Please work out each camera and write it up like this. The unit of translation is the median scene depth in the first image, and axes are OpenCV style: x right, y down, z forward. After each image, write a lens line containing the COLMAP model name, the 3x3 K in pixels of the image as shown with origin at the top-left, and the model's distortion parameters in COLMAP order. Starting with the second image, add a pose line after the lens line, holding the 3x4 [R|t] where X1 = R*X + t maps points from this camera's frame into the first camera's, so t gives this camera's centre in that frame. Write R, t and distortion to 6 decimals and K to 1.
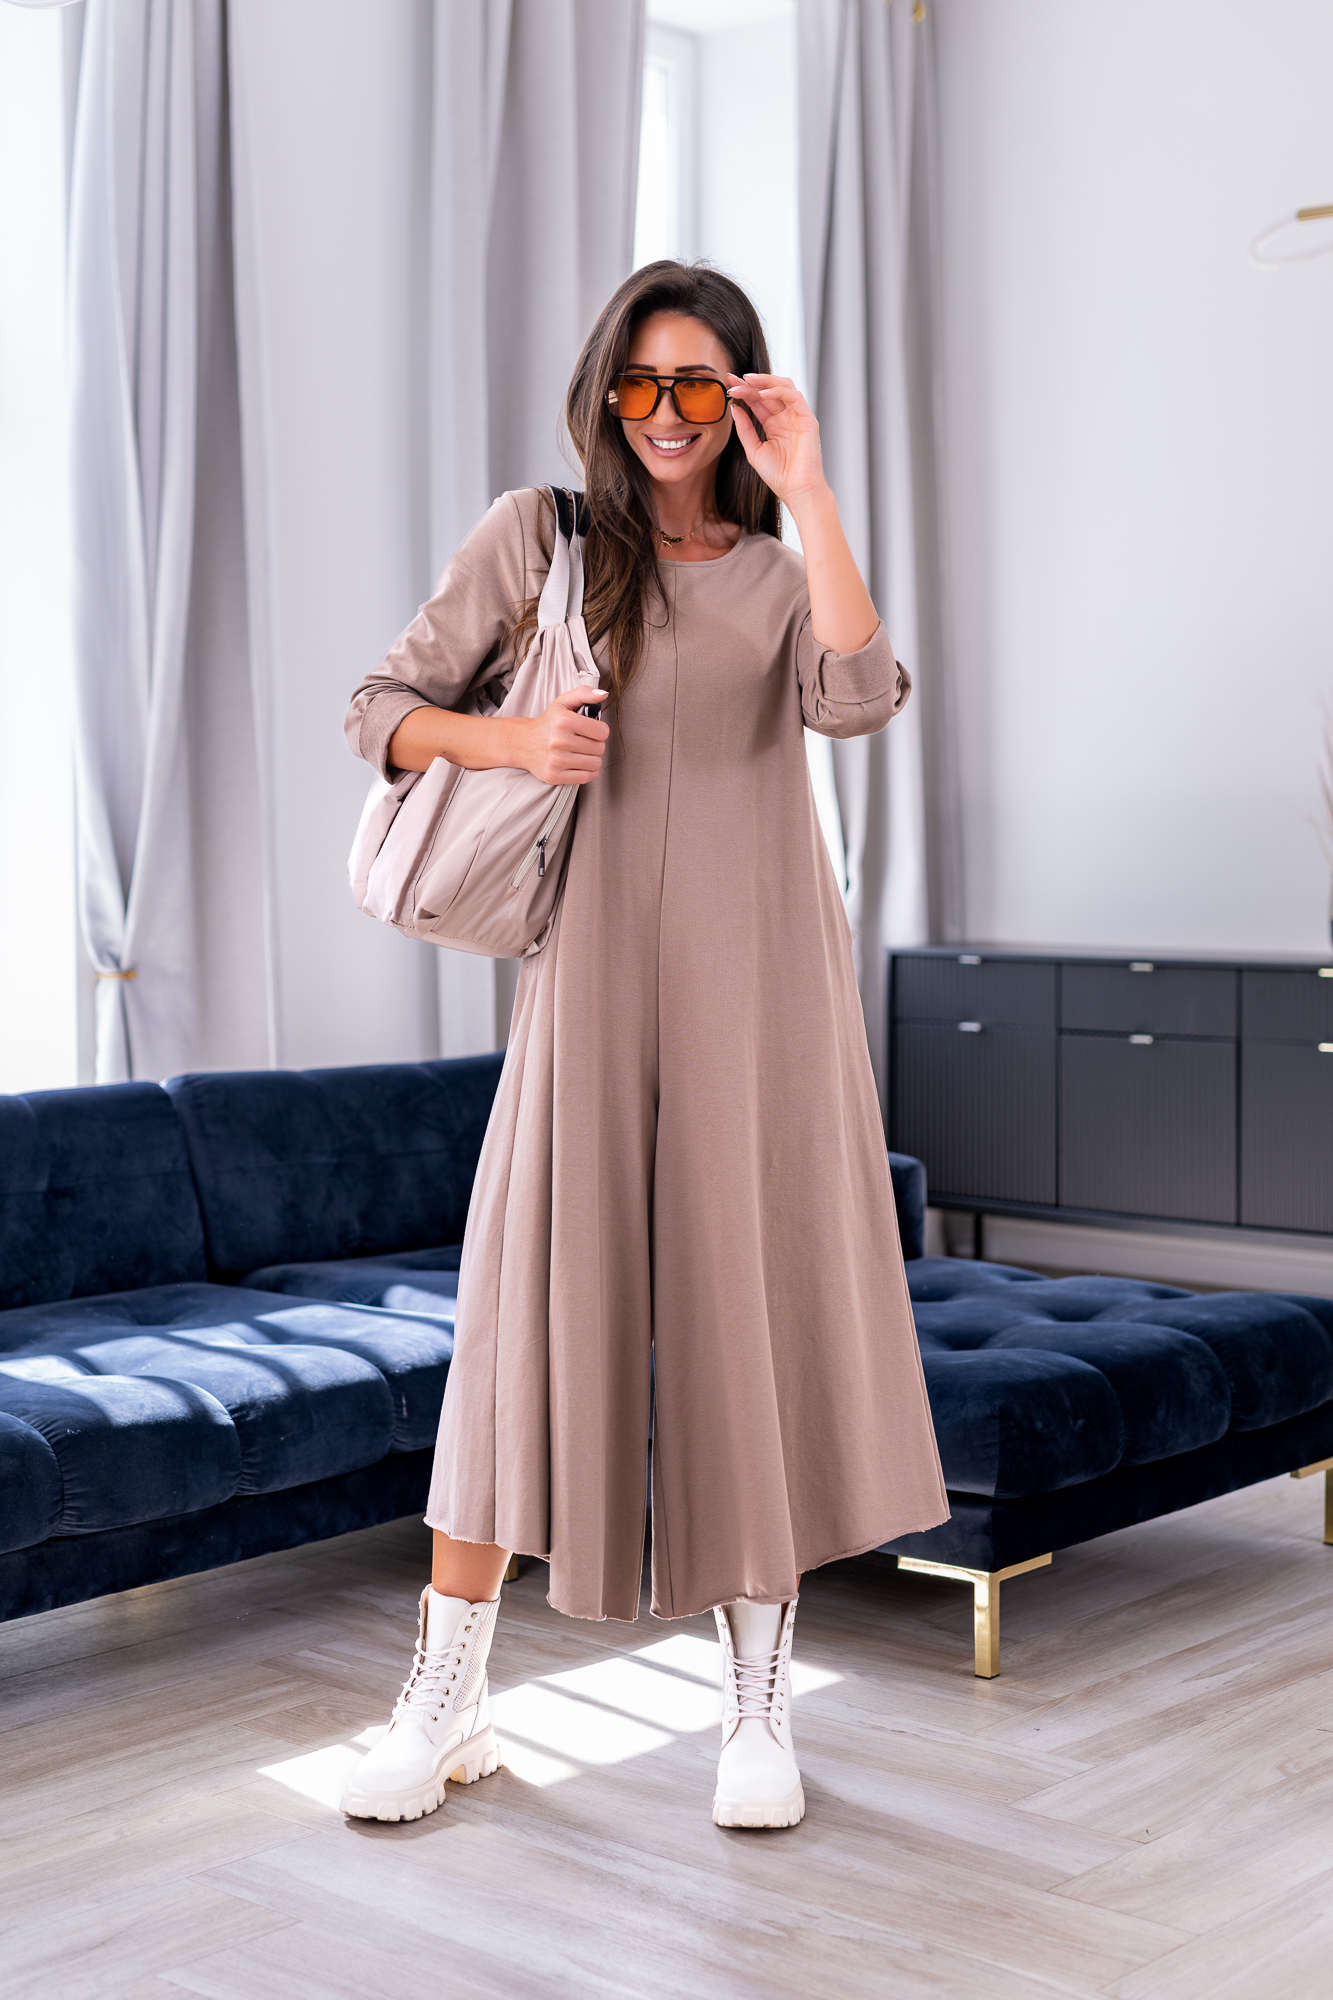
lens RADIAL K [[2780.6, 0, 712.3], [0, 2780.6, 1038.2], [0, 0, 1]] dist [0.001535, 0.000000]
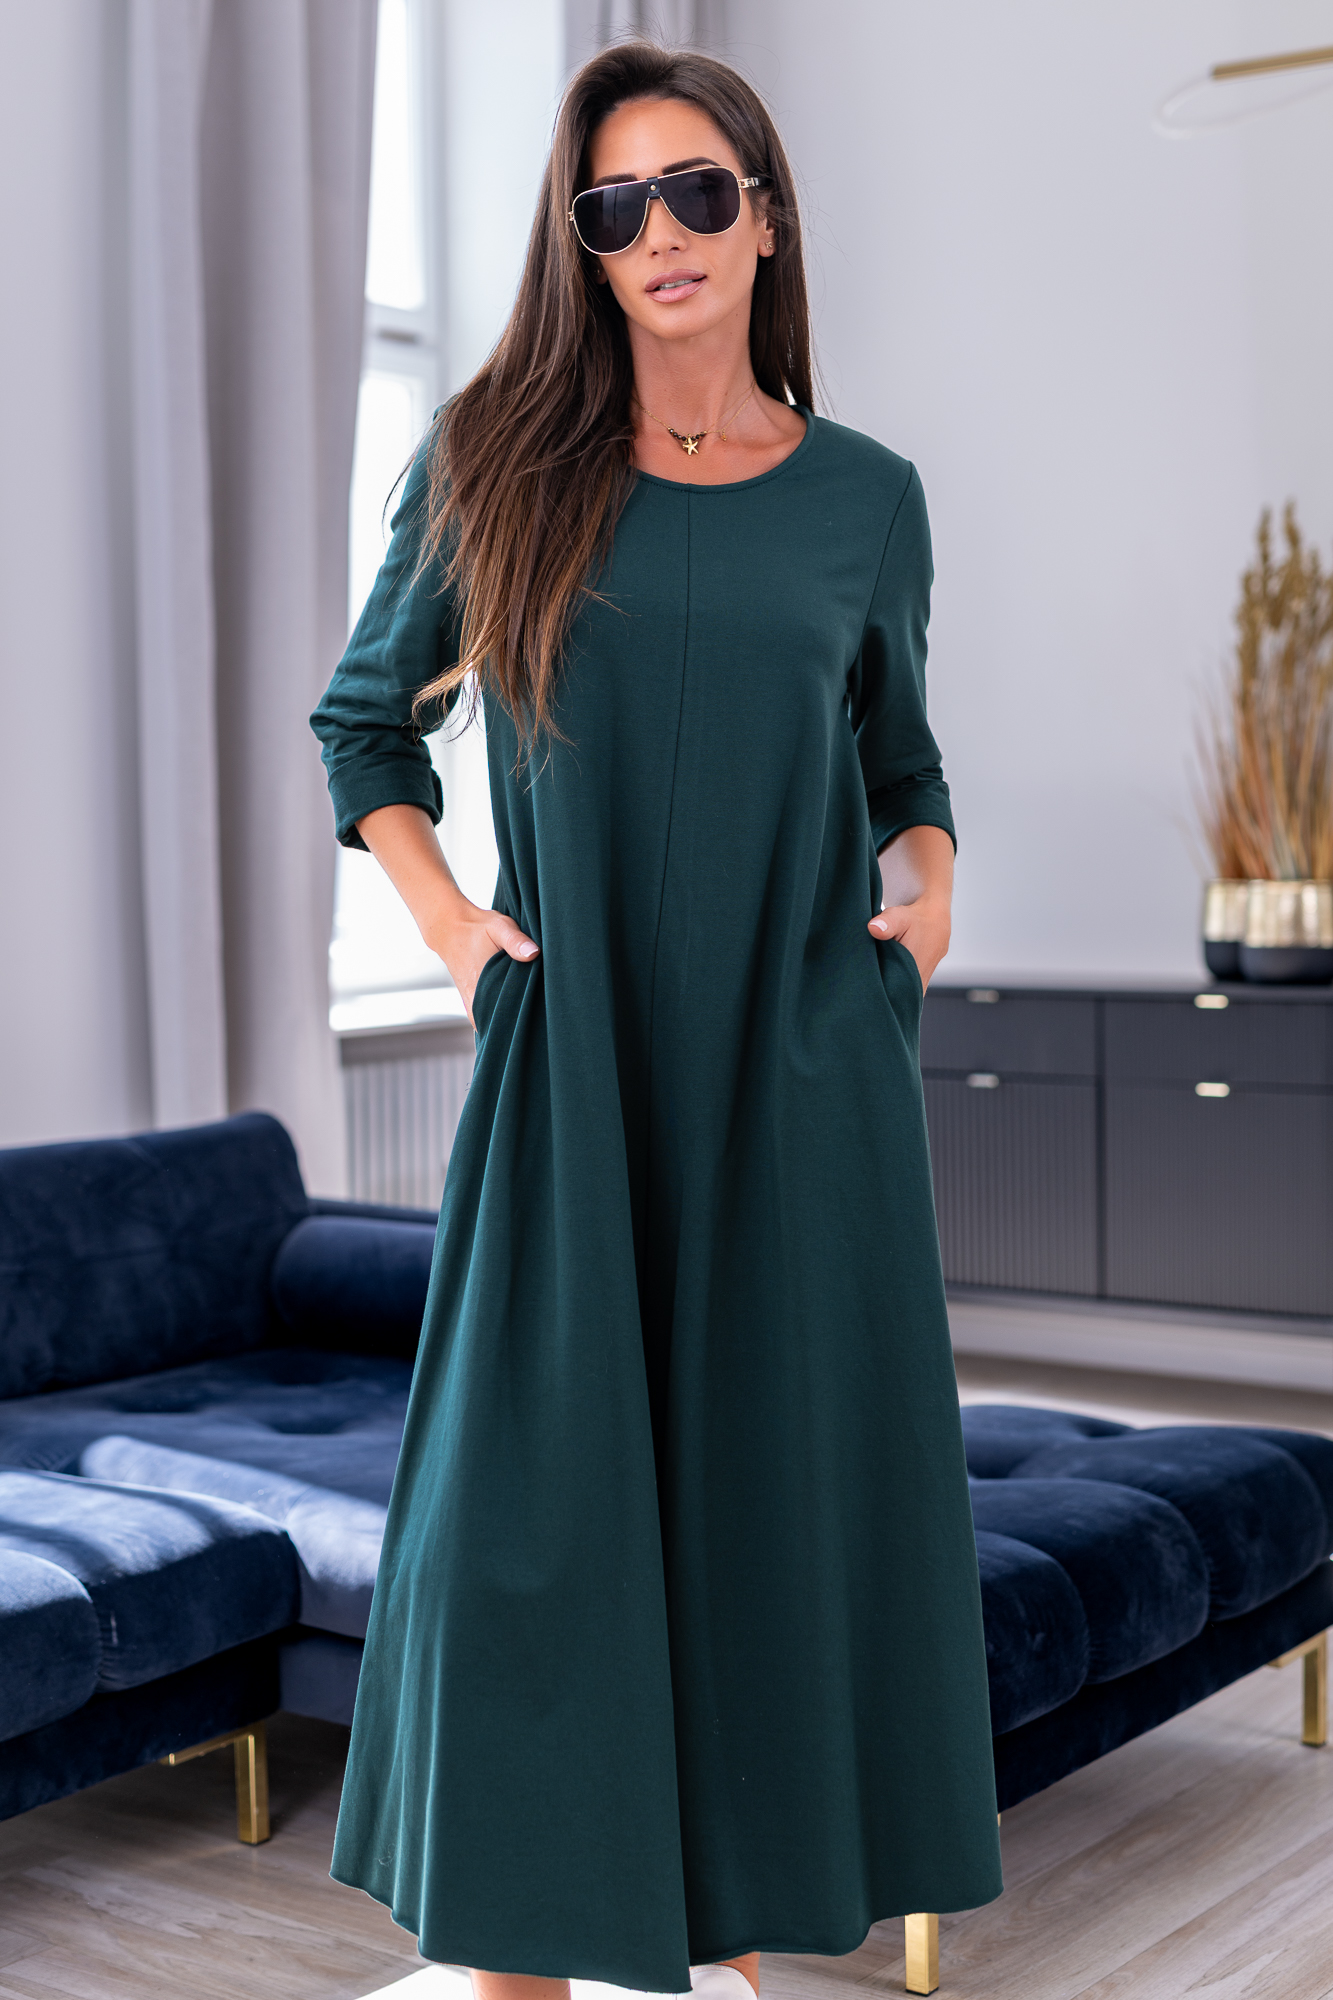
lens RADIAL K [[2780.6, 0, 632.7], [0, 2780.6, 1008.5], [0, 0, 1]] dist [0.001535, 0.000000]
pose [[0.996842, -0.012238, 0.078456, -0.029226], [0.013099, 0.999859, -0.010471, -0.021239], [-0.078317, 0.011466, 0.996863, 0.250226]]
